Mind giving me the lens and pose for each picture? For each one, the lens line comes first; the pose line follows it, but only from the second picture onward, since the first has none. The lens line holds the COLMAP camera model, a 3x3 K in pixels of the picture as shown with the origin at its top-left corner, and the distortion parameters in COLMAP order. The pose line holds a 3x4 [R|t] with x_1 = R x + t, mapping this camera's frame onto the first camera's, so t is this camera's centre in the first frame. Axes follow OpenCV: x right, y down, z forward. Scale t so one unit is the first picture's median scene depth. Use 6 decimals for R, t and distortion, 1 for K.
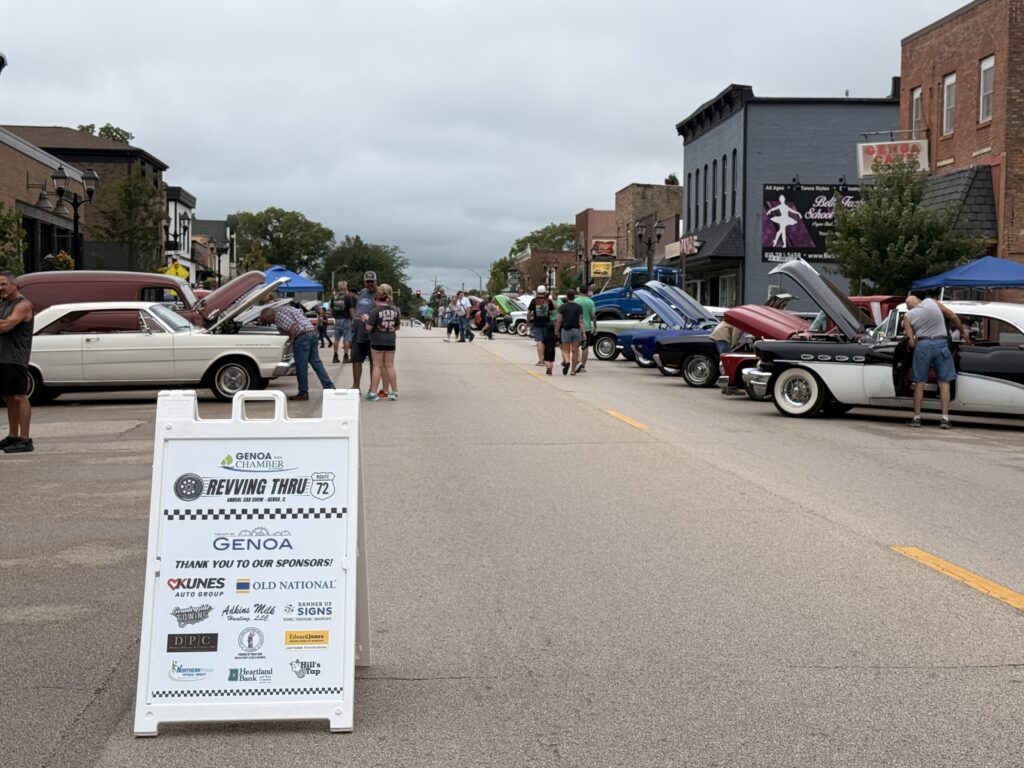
lens RADIAL K [[1636.5, 0, 514.1], [0, 1636.5, 395.8], [0, 0, 1]] dist [0.107514, 0.000000]
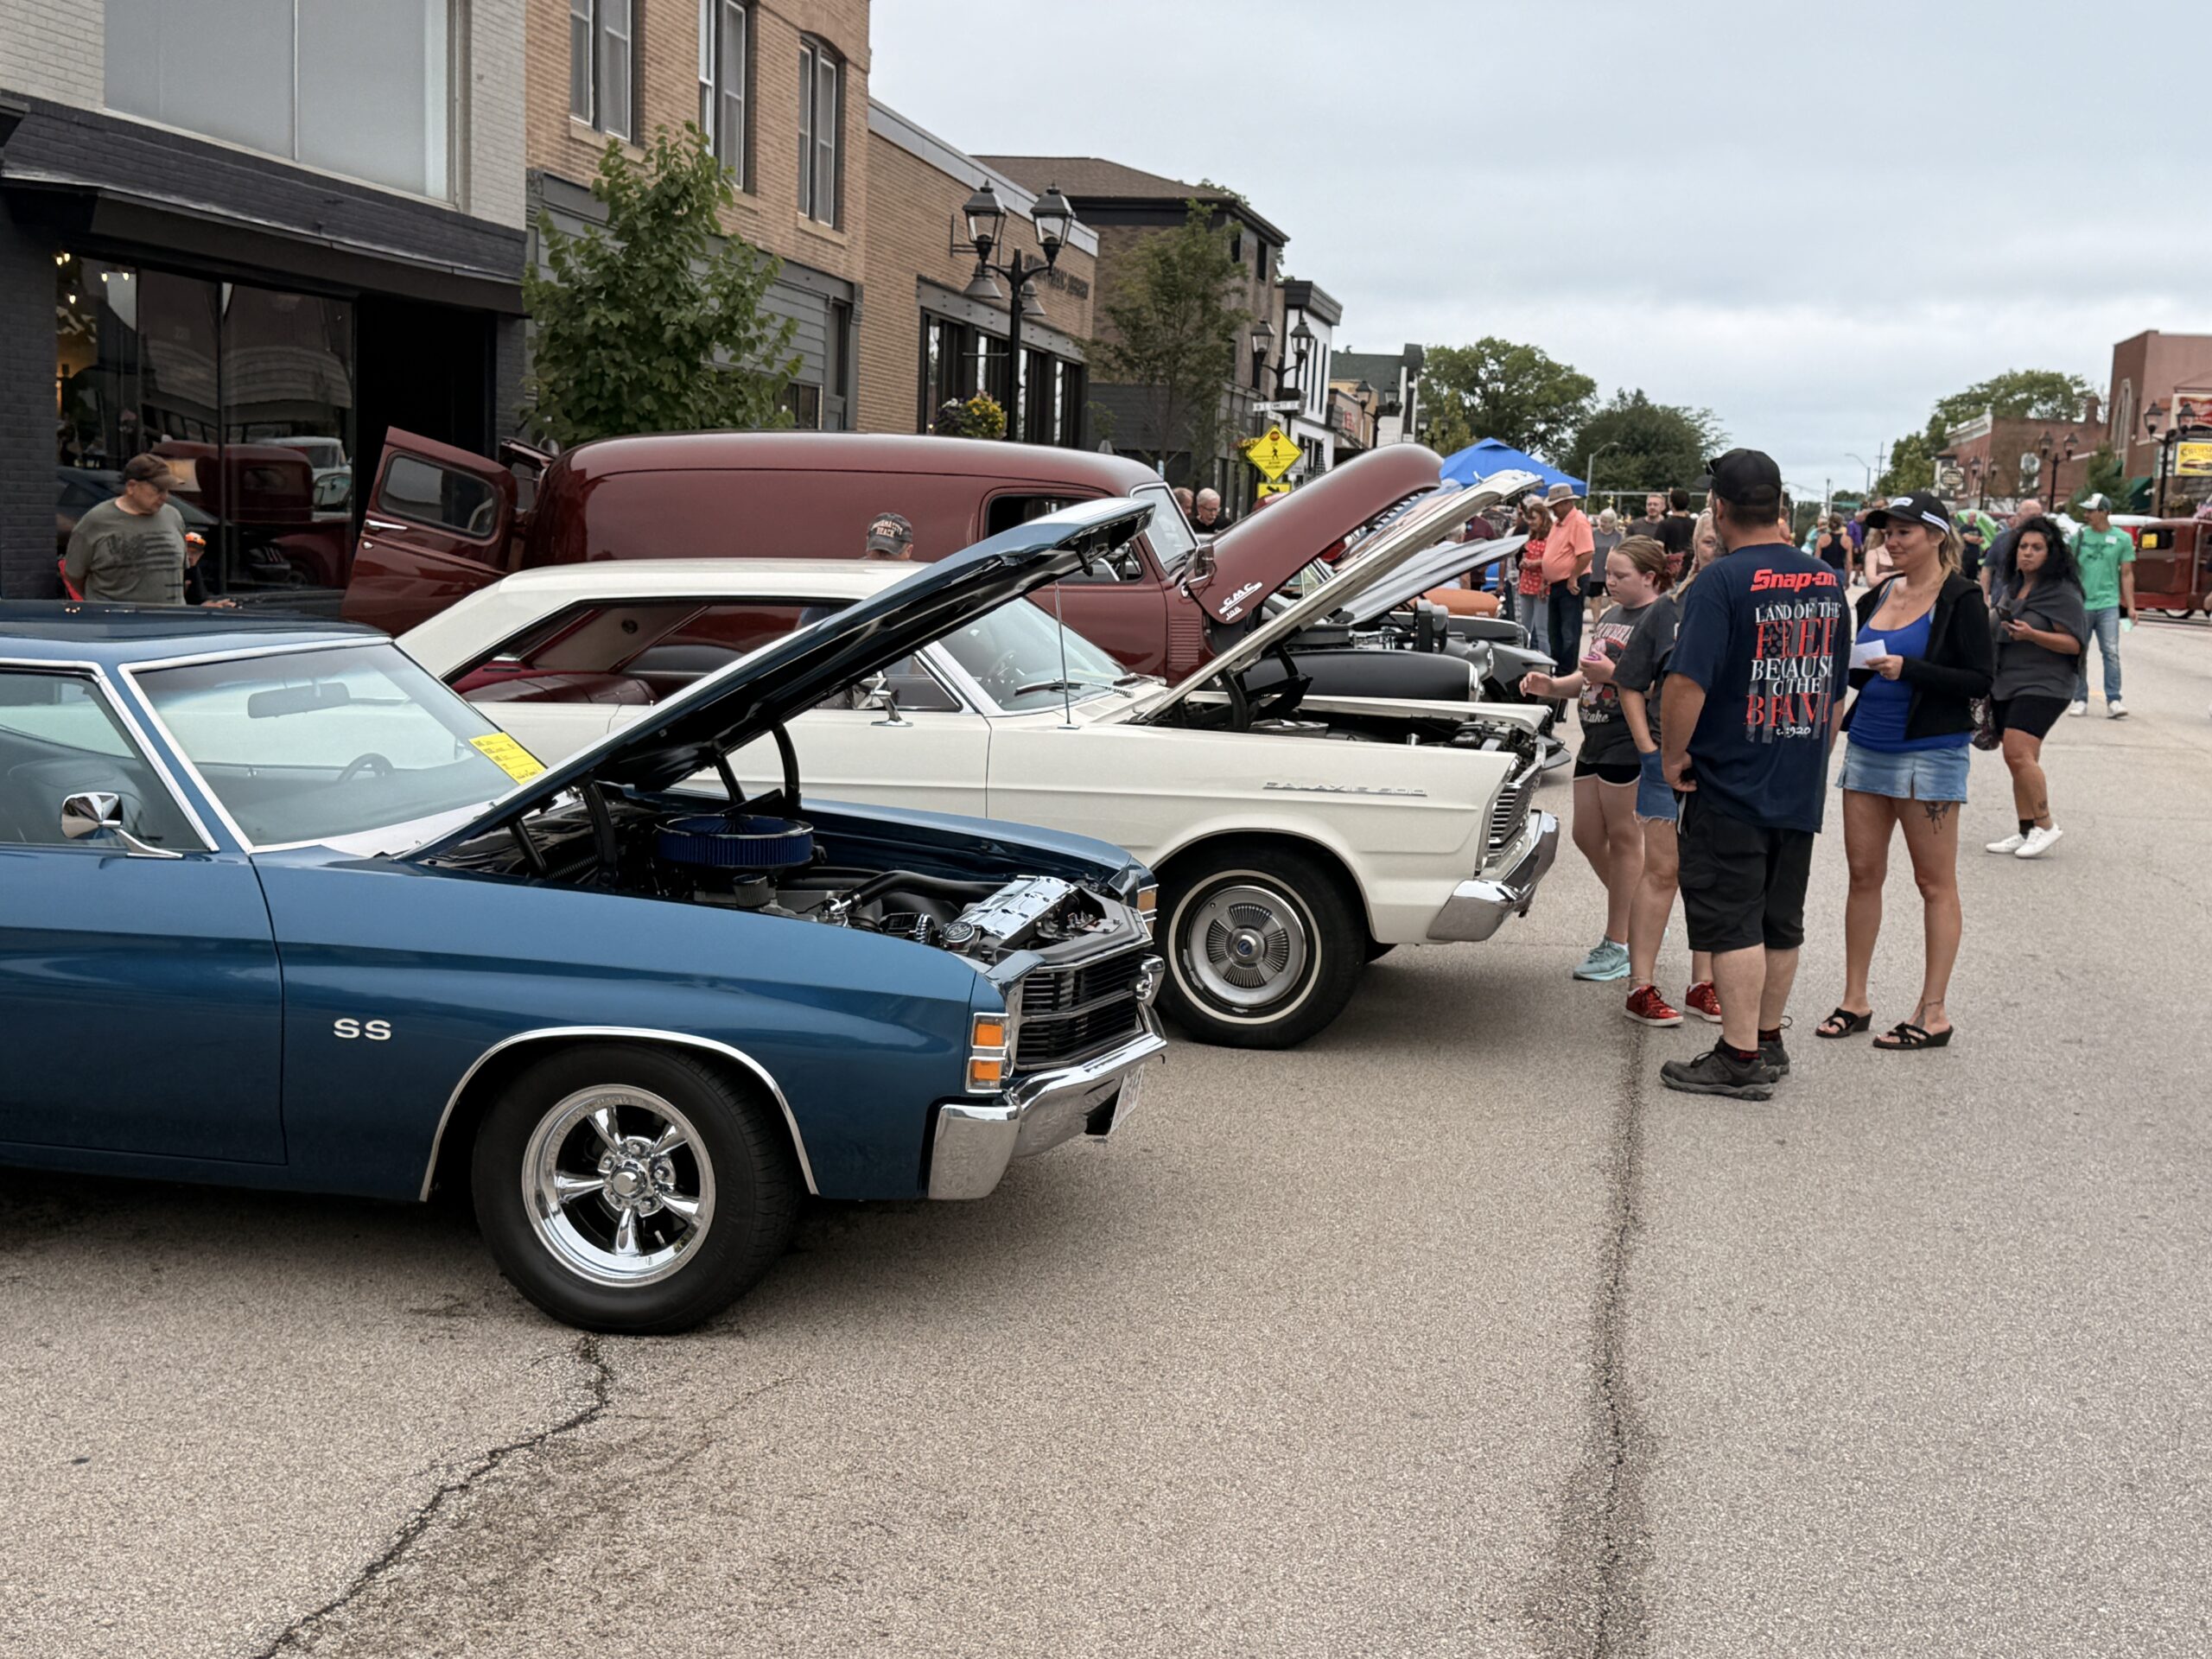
lens RADIAL K [[2715.7, 0, 1120.7], [0, 2715.7, 879.7], [0, 0, 1]] dist [0.070769, 0.000000]
pose [[0.961778, 0.065164, -0.265965, -0.106927], [-0.043717, 0.995354, 0.085782, -0.055601], [0.270319, -0.070876, 0.960158, 0.752535]]
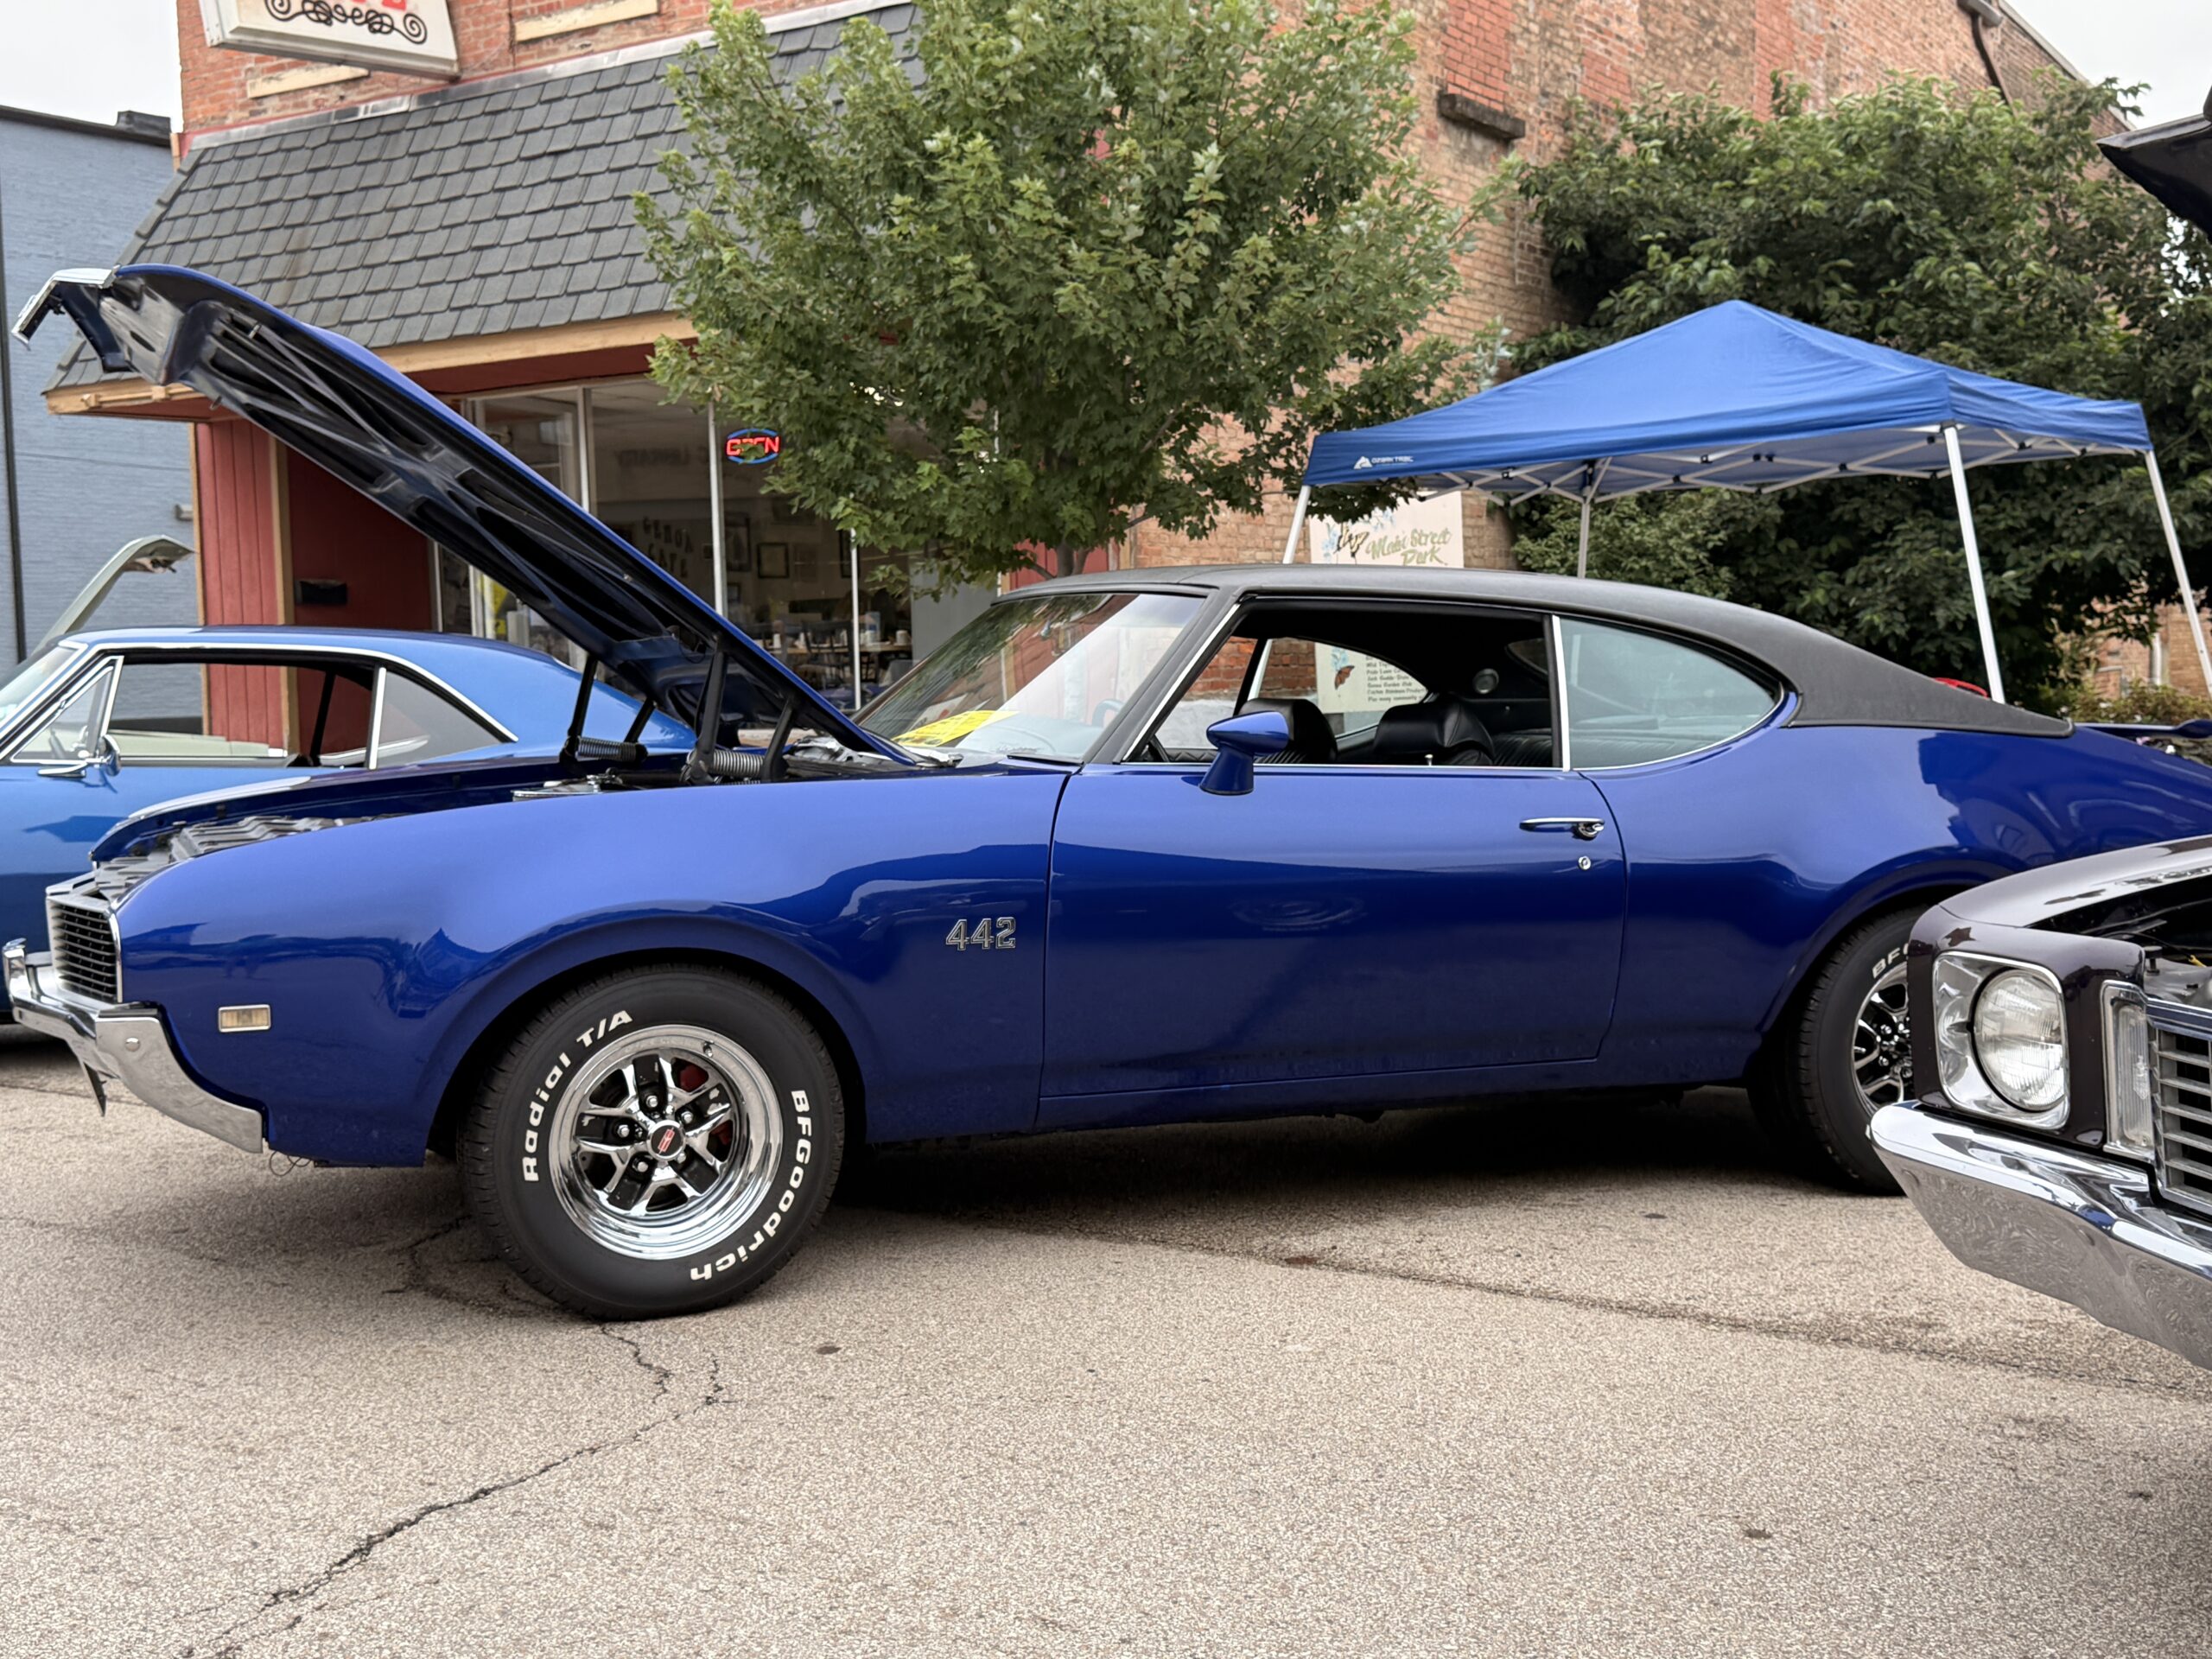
lens RADIAL K [[2508.0, 0, 1135.3], [0, 2508.0, 827.4], [0, 0, 1]] dist [0.085830, 0.000000]
pose [[0.605690, -0.076955, 0.791970, 0.005515], [0.065888, 0.996745, 0.046462, -0.067268], [-0.792968, 0.024040, 0.608789, 1.417264]]
